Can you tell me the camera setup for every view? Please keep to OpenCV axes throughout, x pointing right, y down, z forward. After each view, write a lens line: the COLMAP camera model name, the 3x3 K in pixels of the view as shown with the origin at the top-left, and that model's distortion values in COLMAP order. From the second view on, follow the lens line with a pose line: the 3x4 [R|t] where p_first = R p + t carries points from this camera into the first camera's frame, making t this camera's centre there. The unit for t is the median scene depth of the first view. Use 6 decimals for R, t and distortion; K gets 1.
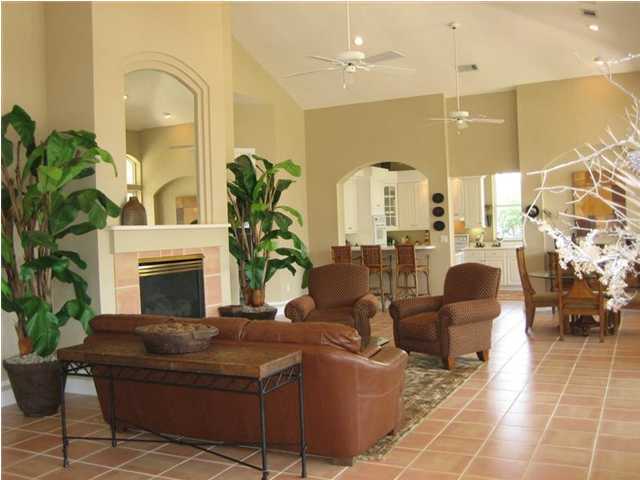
lens RADIAL K [[668.5, 0, 320.0], [0, 668.5, 240.0], [0, 0, 1]] dist [-0.077744, -0.002129]
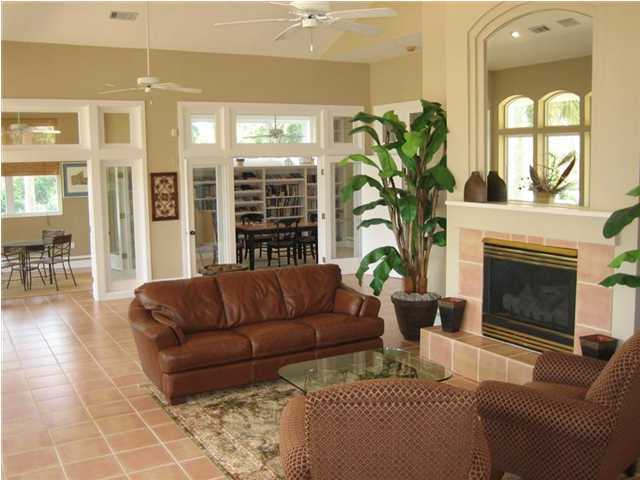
lens RADIAL K [[668.5, 0, 320.0], [0, 668.5, 240.0], [0, 0, 1]] dist [-0.077744, -0.002129]
pose [[-0.559378, 0.140539, -0.816912, 0.387381], [0.021779, 0.987674, 0.155003, -0.073643], [0.828627, 0.068914, -0.555544, 0.813866]]
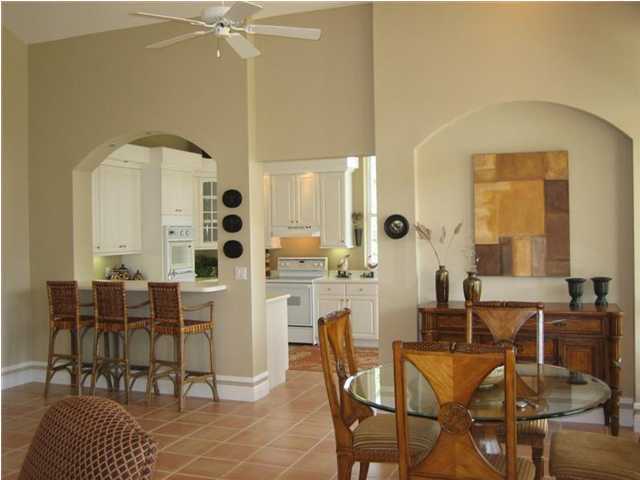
lens RADIAL K [[668.5, 0, 320.0], [0, 668.5, 240.0], [0, 0, 1]] dist [-0.077744, -0.002129]
pose [[0.995674, 0.019236, 0.090899, 0.185522], [-0.018453, 0.999785, -0.009455, -0.023013], [-0.091062, 0.007737, 0.995815, 0.411386]]
